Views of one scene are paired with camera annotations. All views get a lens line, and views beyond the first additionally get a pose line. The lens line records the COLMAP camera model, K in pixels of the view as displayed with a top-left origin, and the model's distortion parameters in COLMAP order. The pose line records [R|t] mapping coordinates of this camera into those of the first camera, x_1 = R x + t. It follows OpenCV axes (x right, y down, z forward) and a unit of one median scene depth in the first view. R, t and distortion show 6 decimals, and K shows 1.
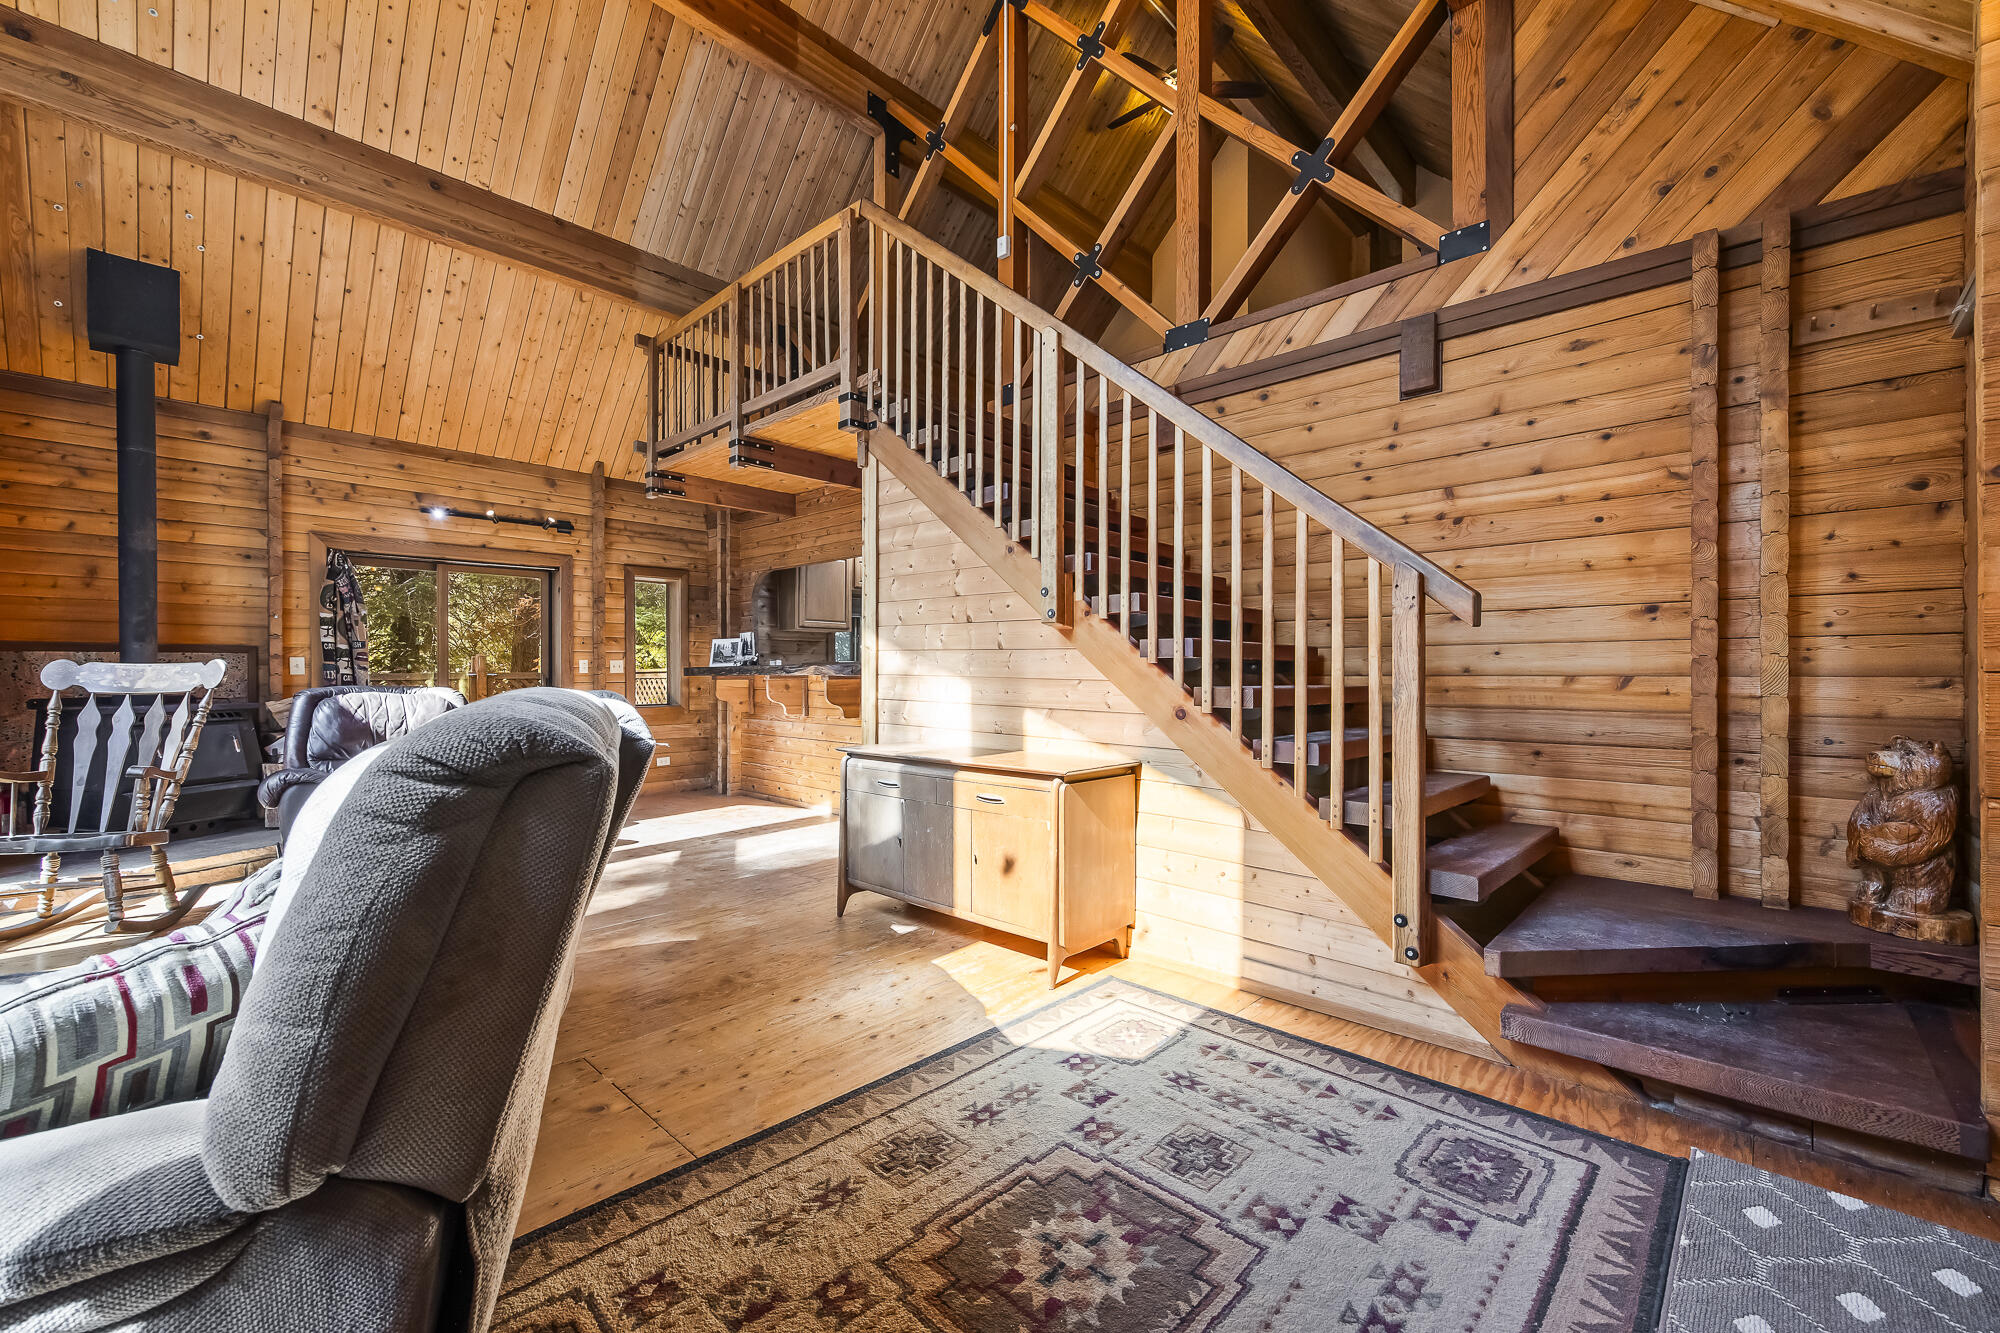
lens RADIAL K [[804.4, 0, 996.4], [0, 804.4, 673.6], [0, 0, 1]] dist [-0.001426, 0.001513]
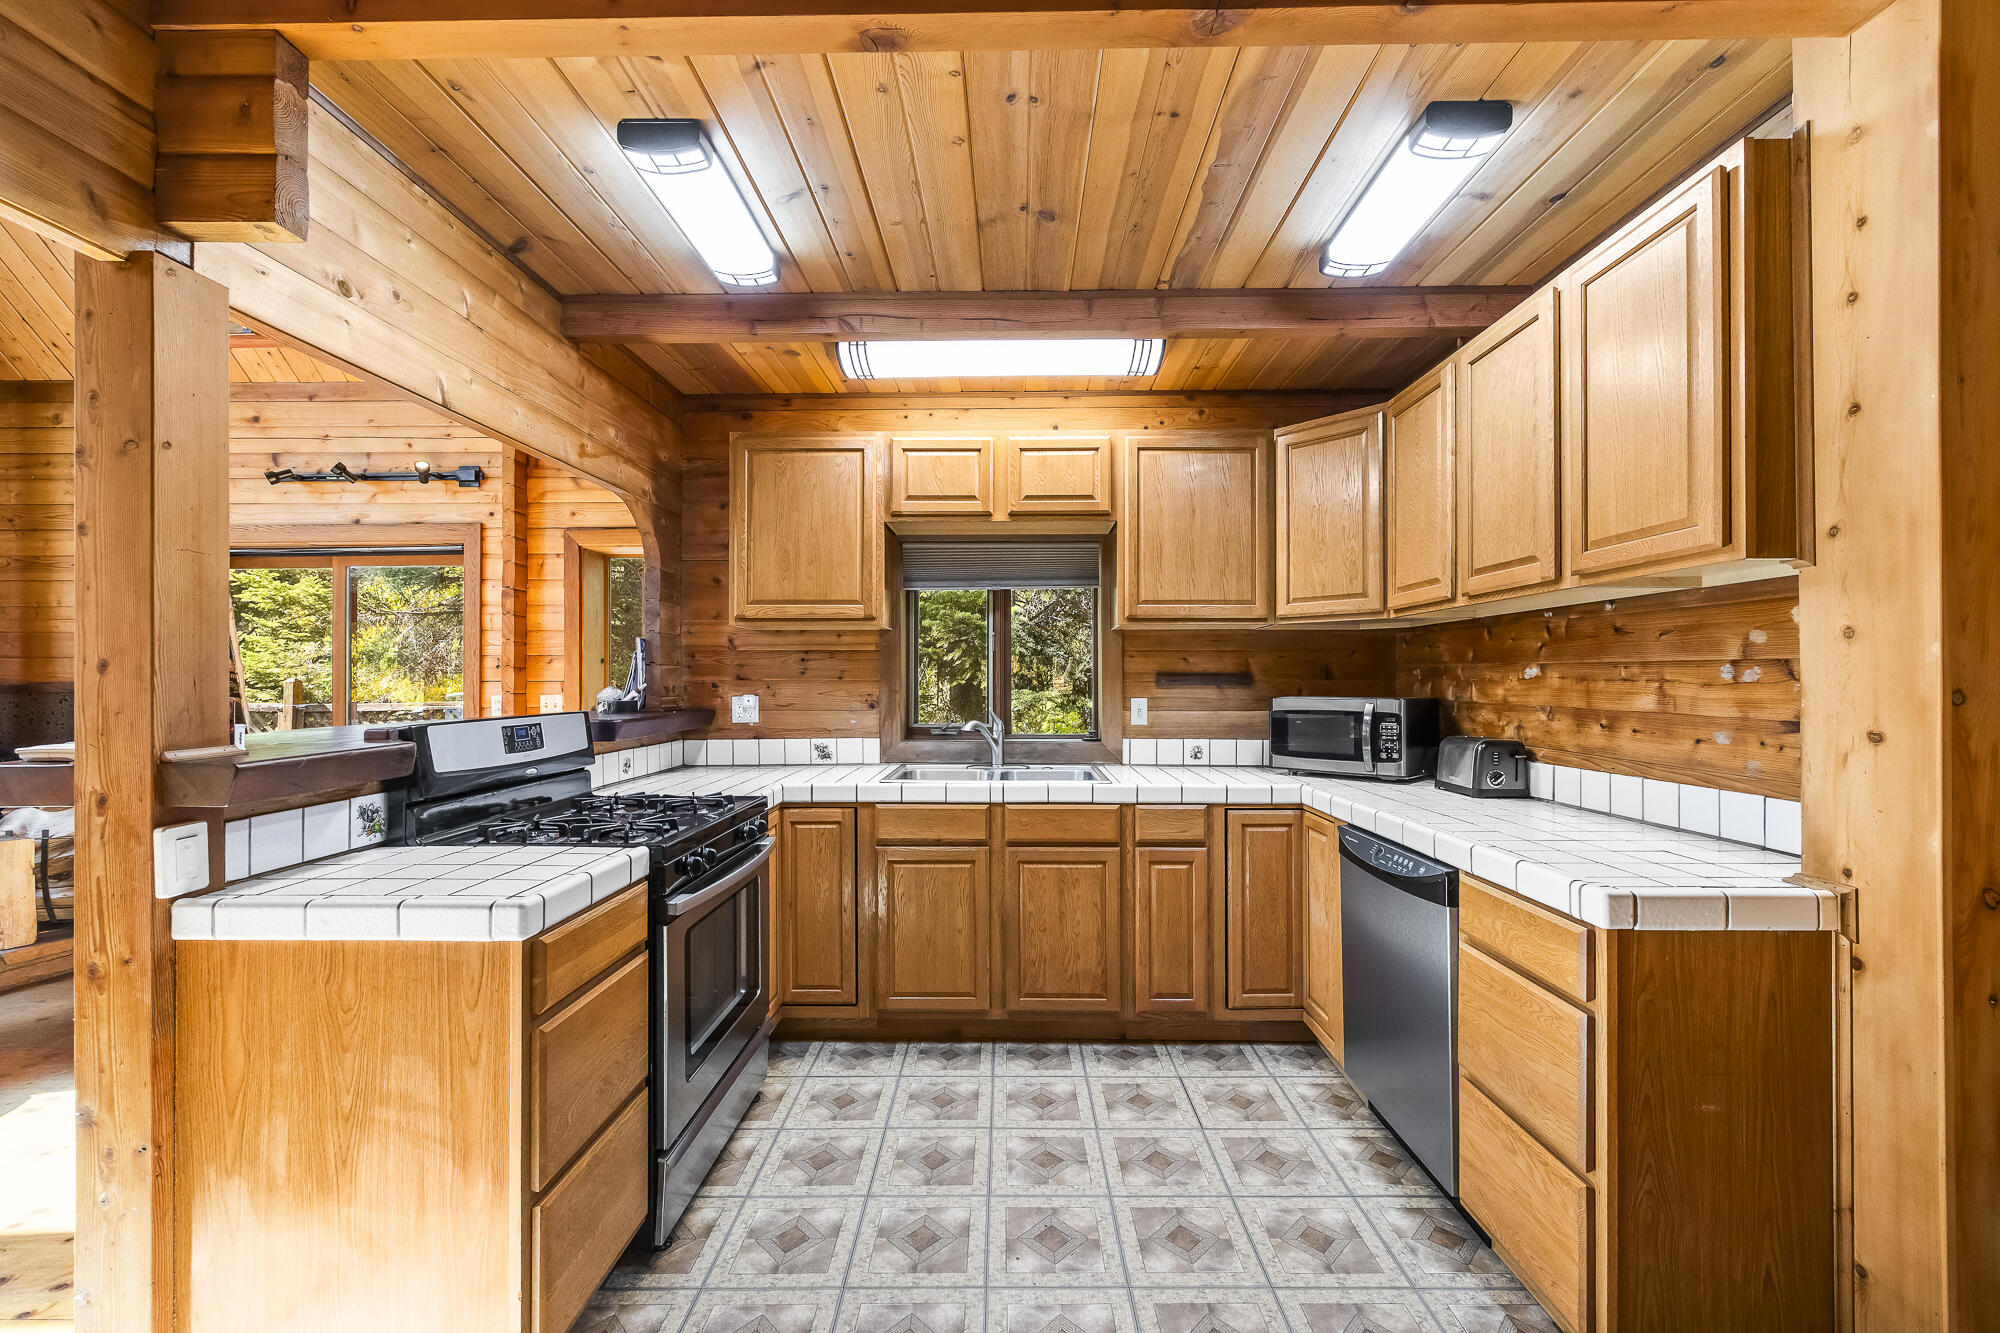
lens RADIAL K [[804.4, 0, 1000.9], [0, 804.4, 675.0], [0, 0, 1]] dist [-0.001426, 0.001513]
pose [[0.681199, -0.004680, -0.732084, 0.168421], [0.002829, 0.999989, -0.003761, -0.026890], [0.732093, 0.000491, 0.681204, 0.825208]]
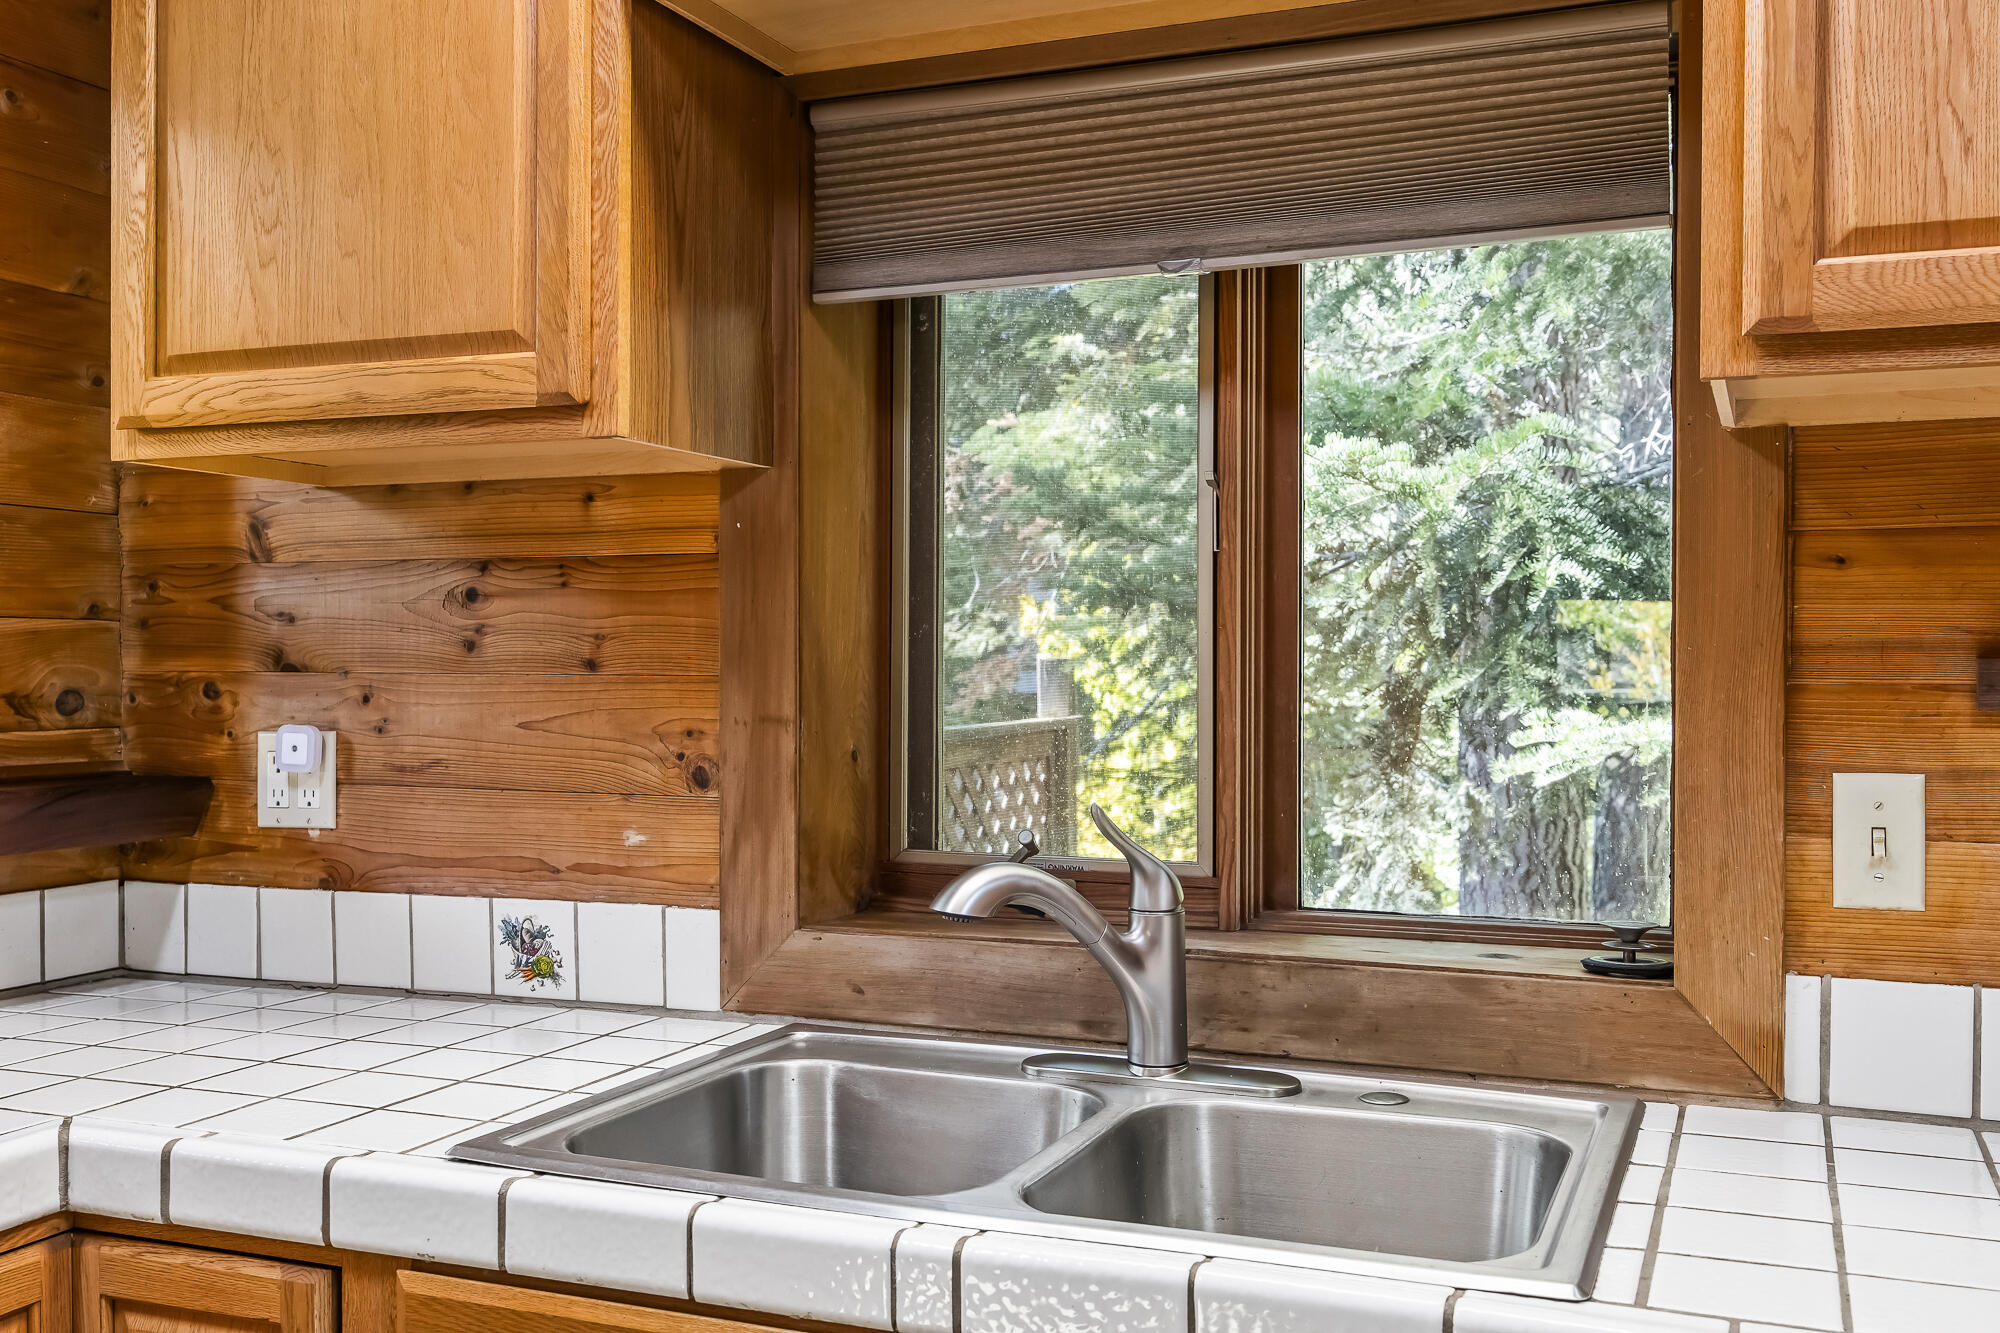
lens RADIAL K [[1882.7, 0, 1009.4], [0, 1882.7, 674.9], [0, 0, 1]] dist [-0.006323, 0.000000]
pose [[0.373966, 0.005498, -0.927426, 0.040864], [-0.000499, 0.999983, 0.005727, -0.027291], [0.927442, -0.001679, 0.373963, 1.033211]]
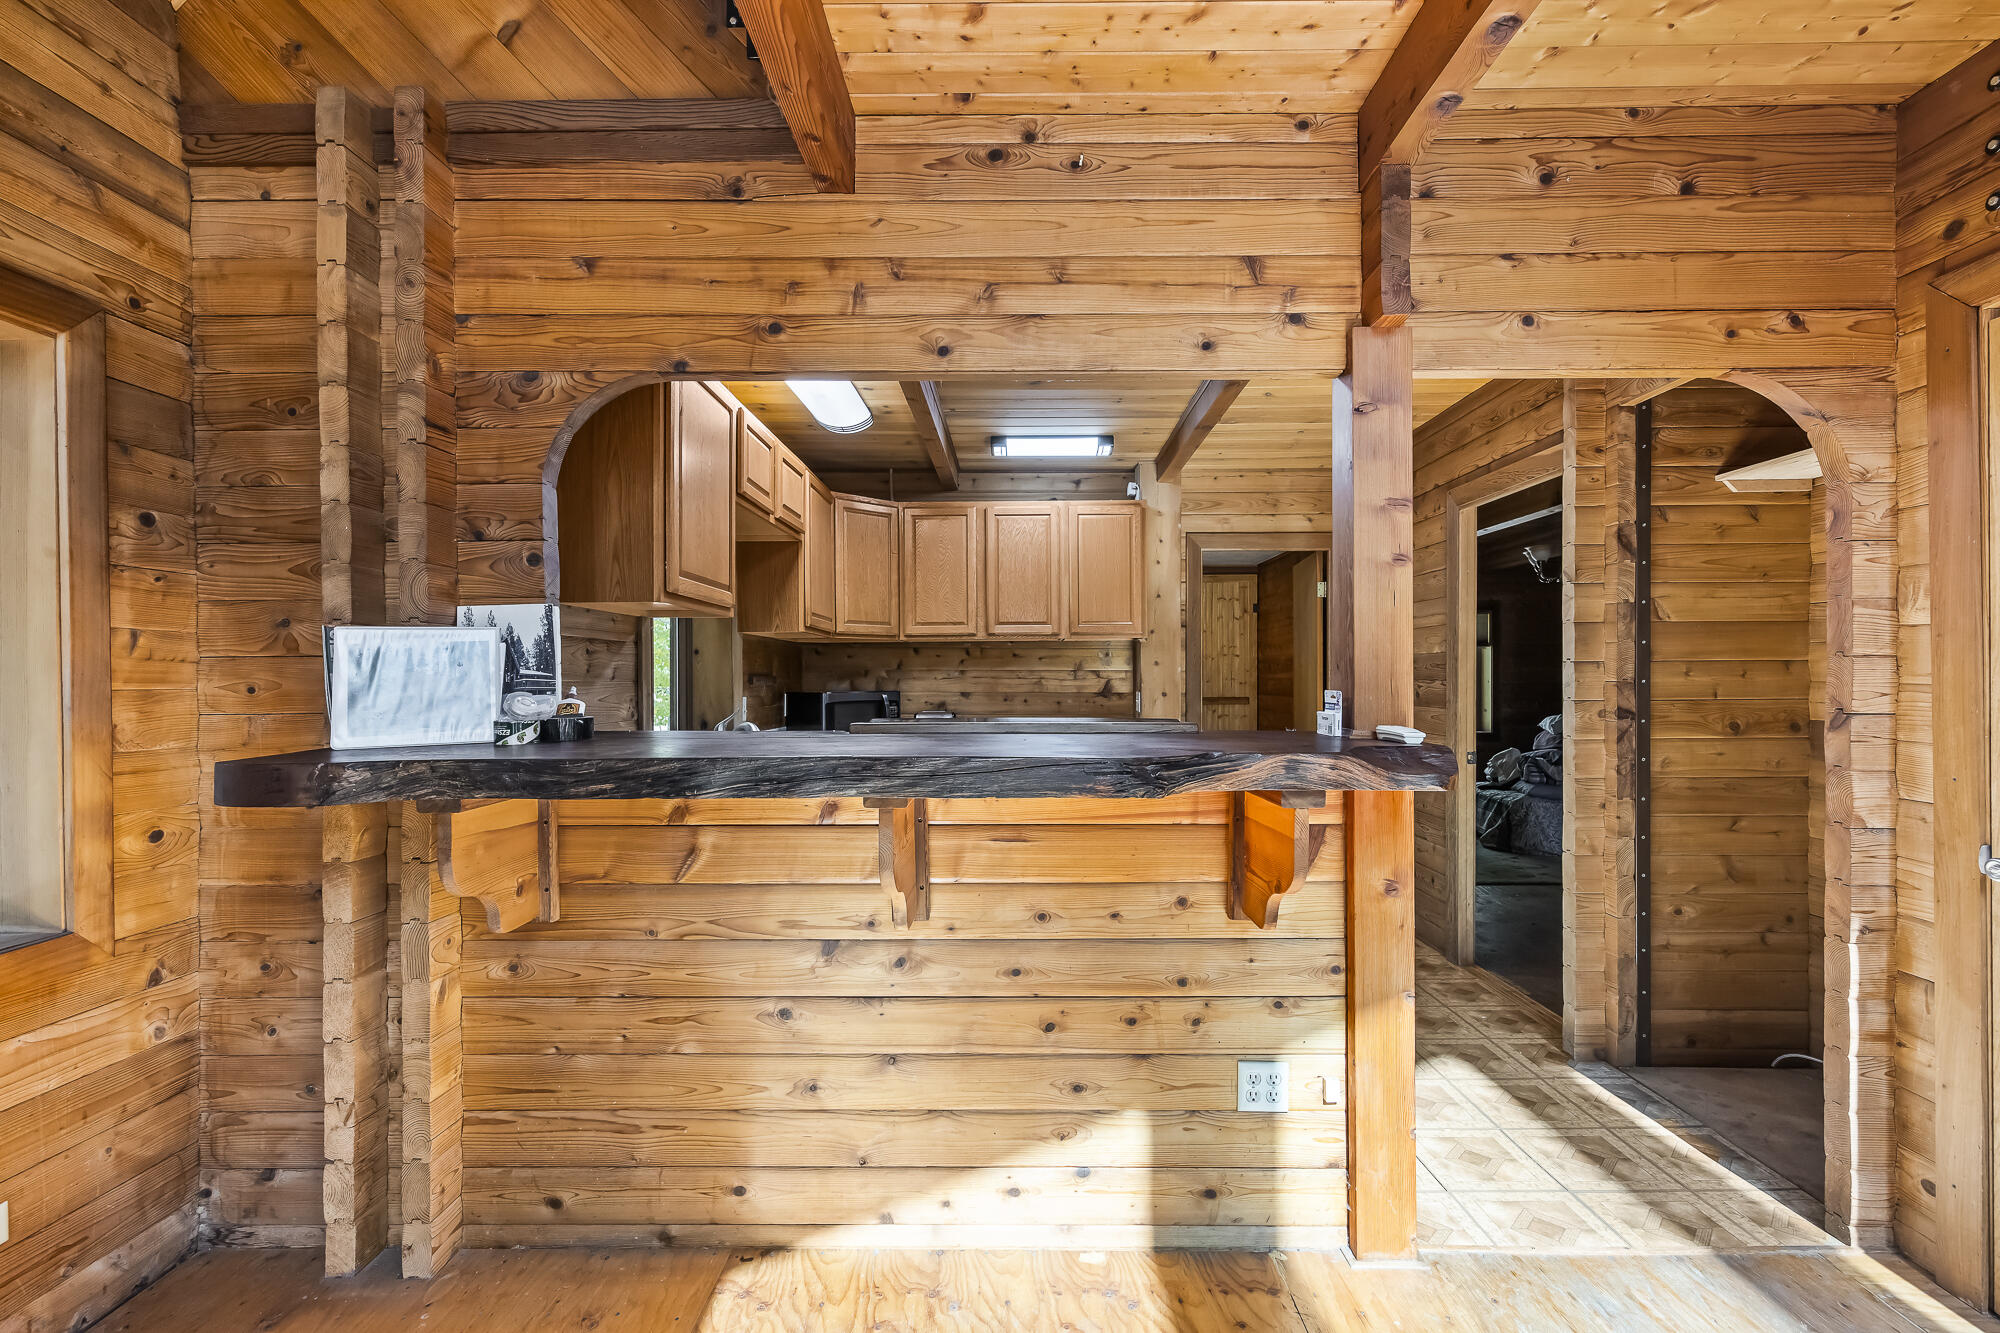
lens RADIAL K [[871.1, 0, 1001.9], [0, 871.1, 673.4], [0, 0, 1]] dist [0.003003, -0.001504]
pose [[0.731785, -0.000779, 0.681535, -0.382178], [0.002009, 0.999997, -0.001013, -0.028546], [-0.681532, 0.002110, 0.731785, 0.687649]]
